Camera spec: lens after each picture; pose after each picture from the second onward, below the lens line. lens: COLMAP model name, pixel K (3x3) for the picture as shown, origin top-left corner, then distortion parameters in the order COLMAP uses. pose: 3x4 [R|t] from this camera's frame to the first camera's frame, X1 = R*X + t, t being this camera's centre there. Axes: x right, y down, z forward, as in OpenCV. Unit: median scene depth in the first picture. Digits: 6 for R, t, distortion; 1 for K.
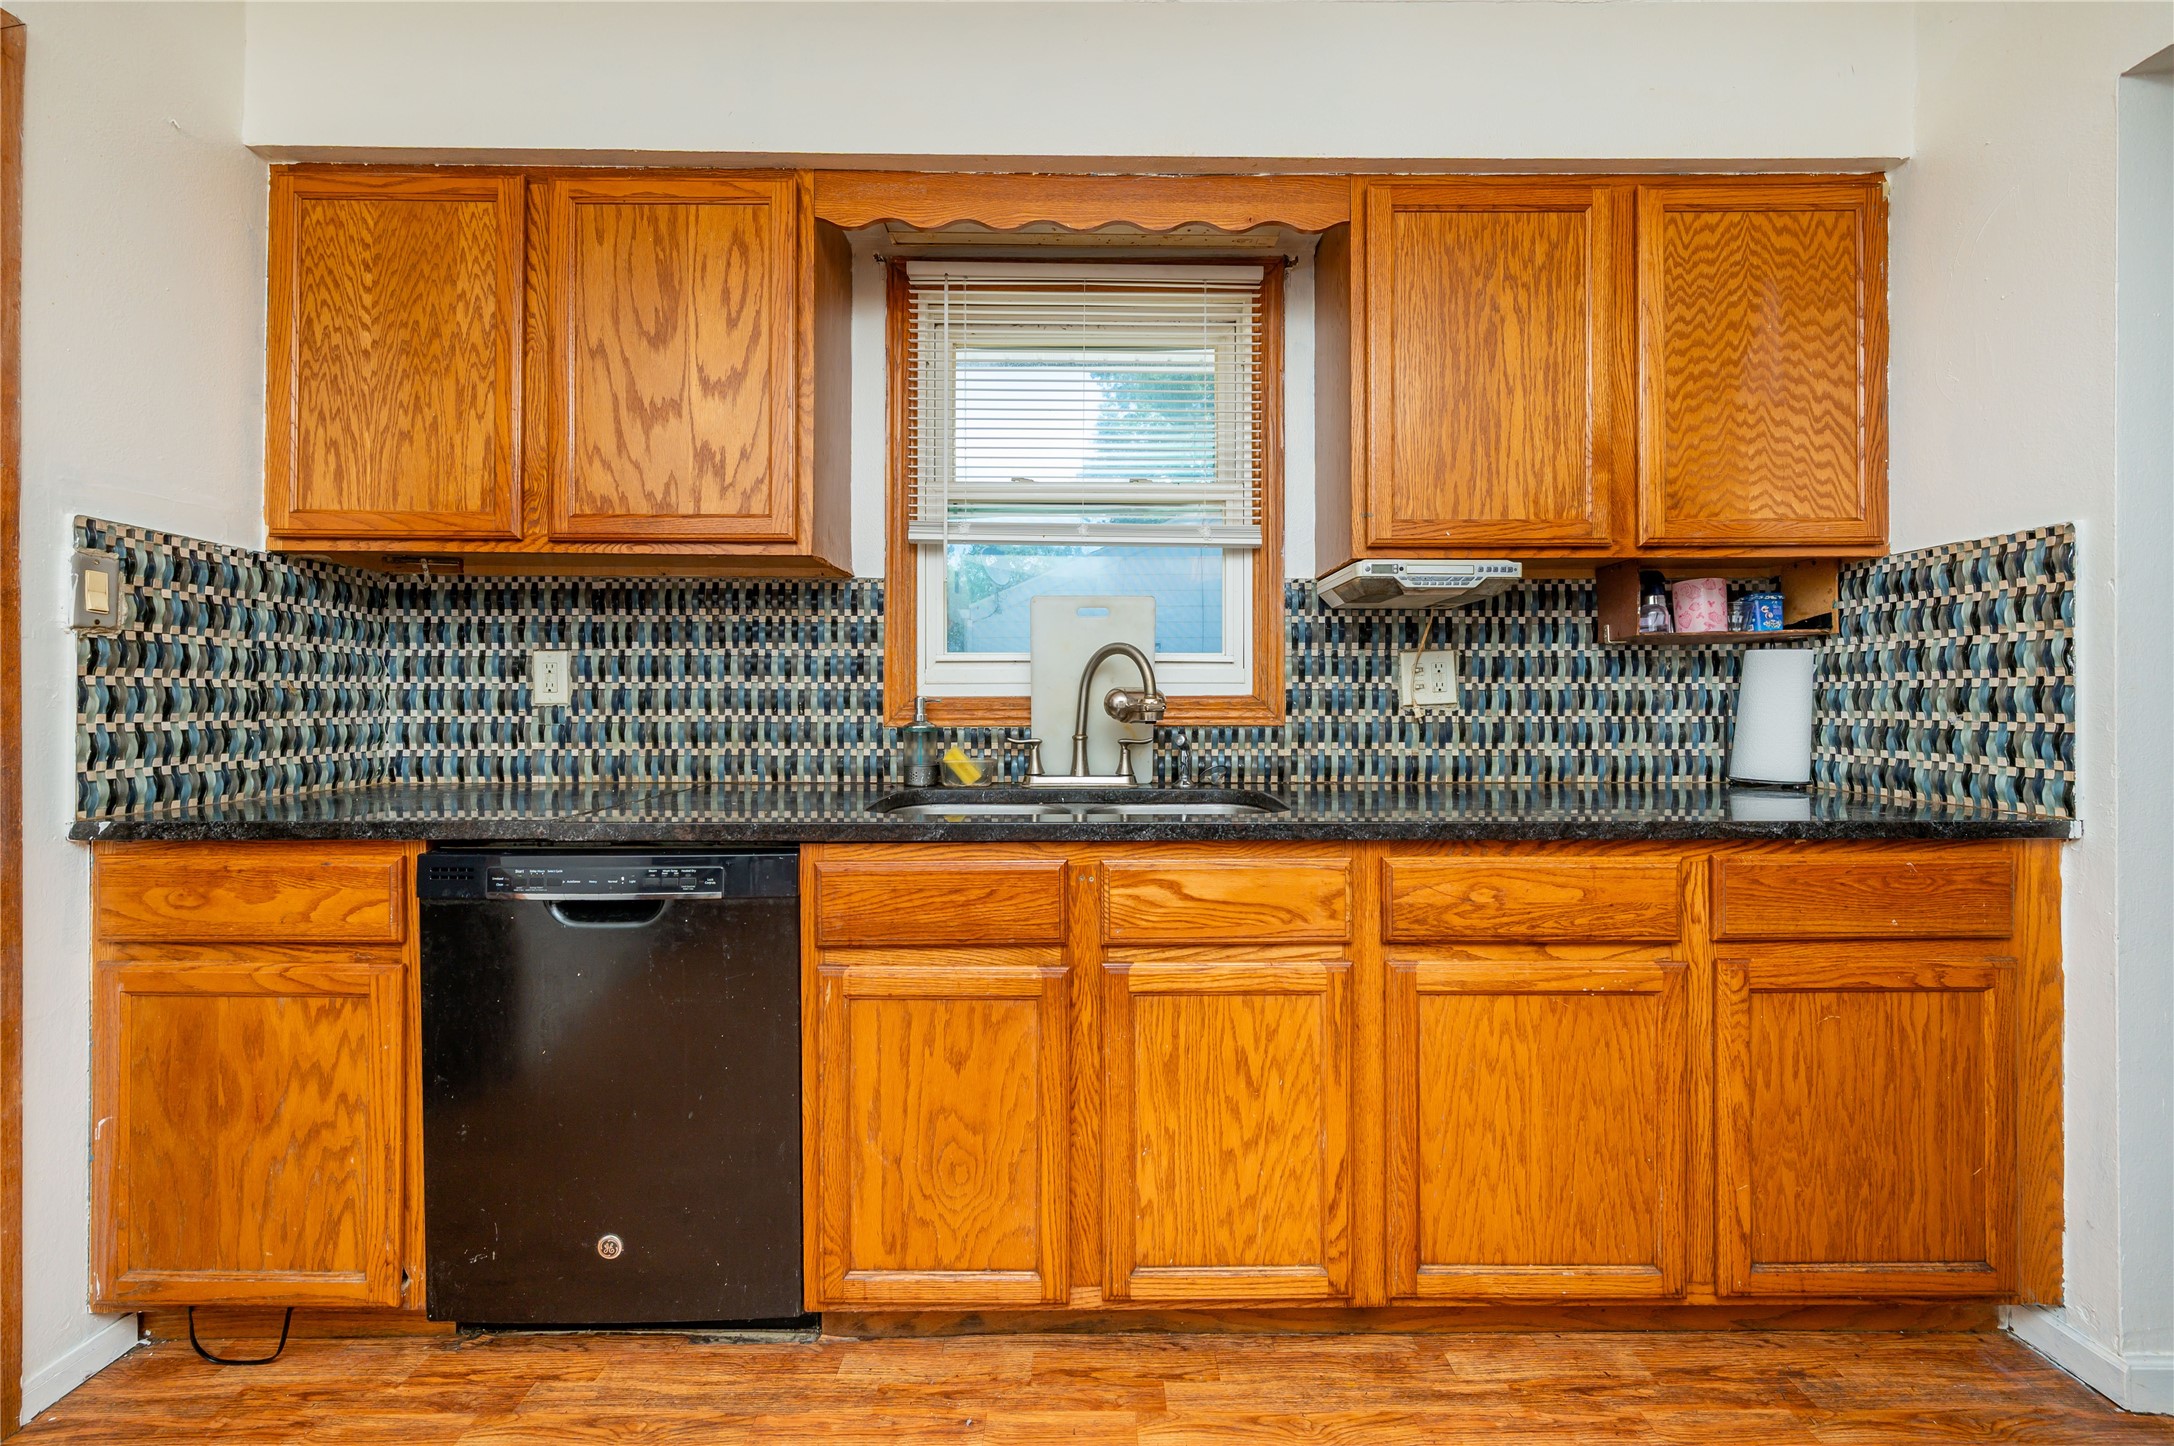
lens RADIAL K [[903.6, 0, 1086.7], [0, 903.6, 702.1], [0, 0, 1]] dist [0.004538, 0.000365]
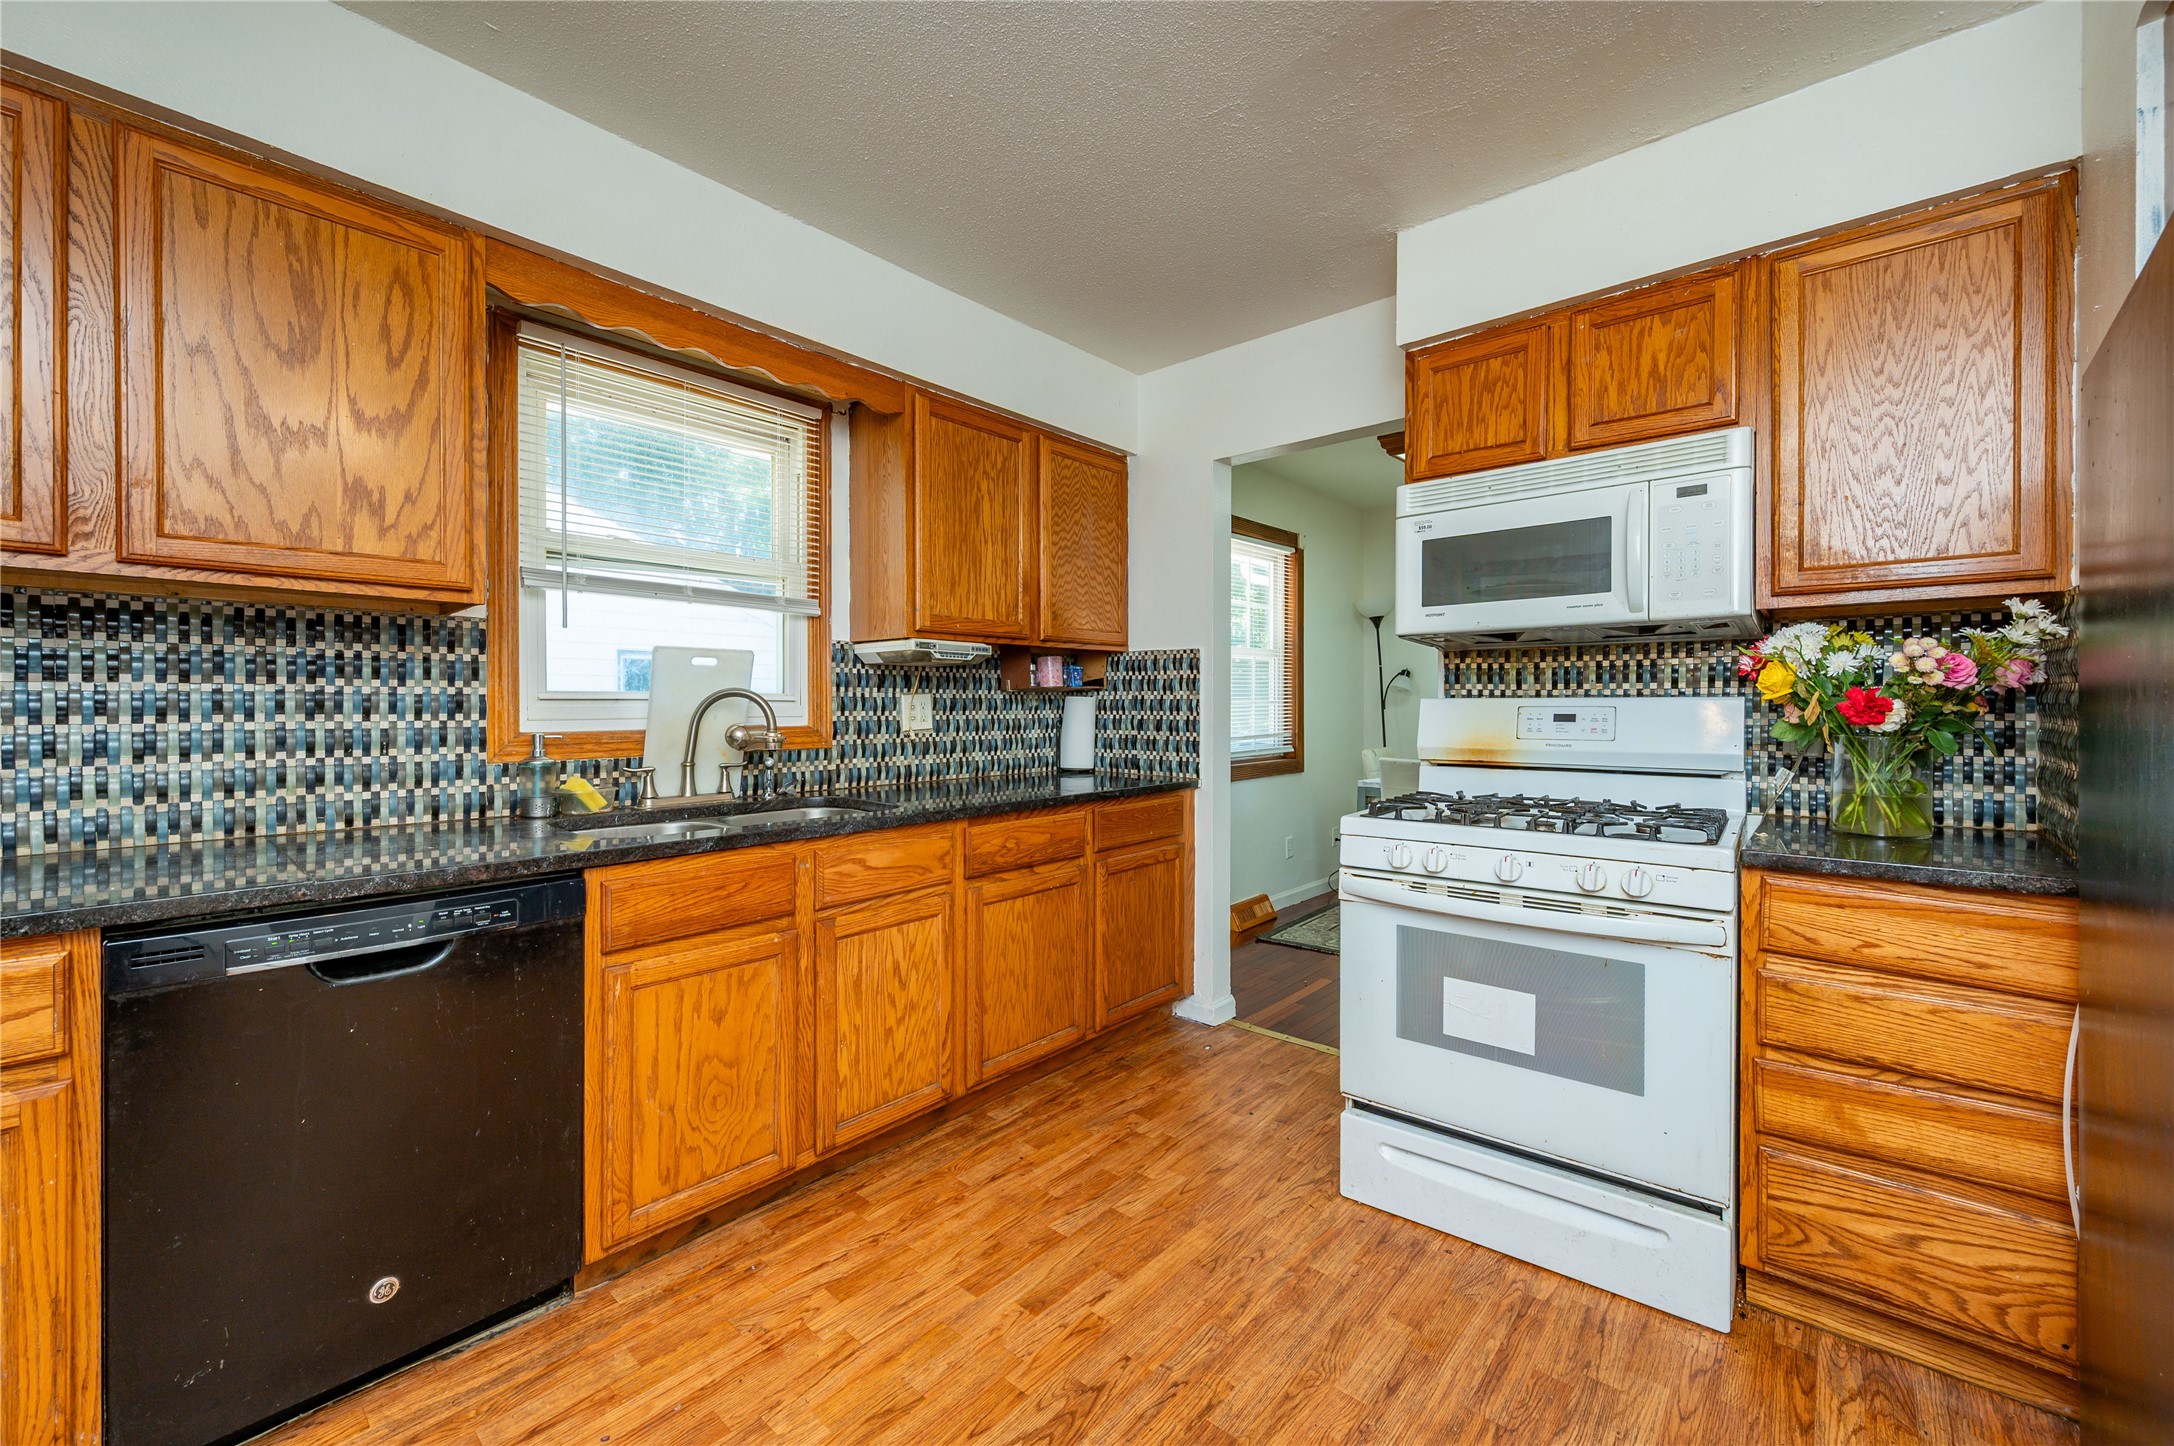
lens RADIAL K [[863.8, 0, 1094.8], [0, 863.8, 710.3], [0, 0, 1]] dist [0.001073, 0.000033]
pose [[0.660680, -0.004648, 0.750653, -0.559011], [-0.002355, 0.999963, 0.008265, -0.047127], [-0.750664, -0.007228, 0.660645, -0.183402]]
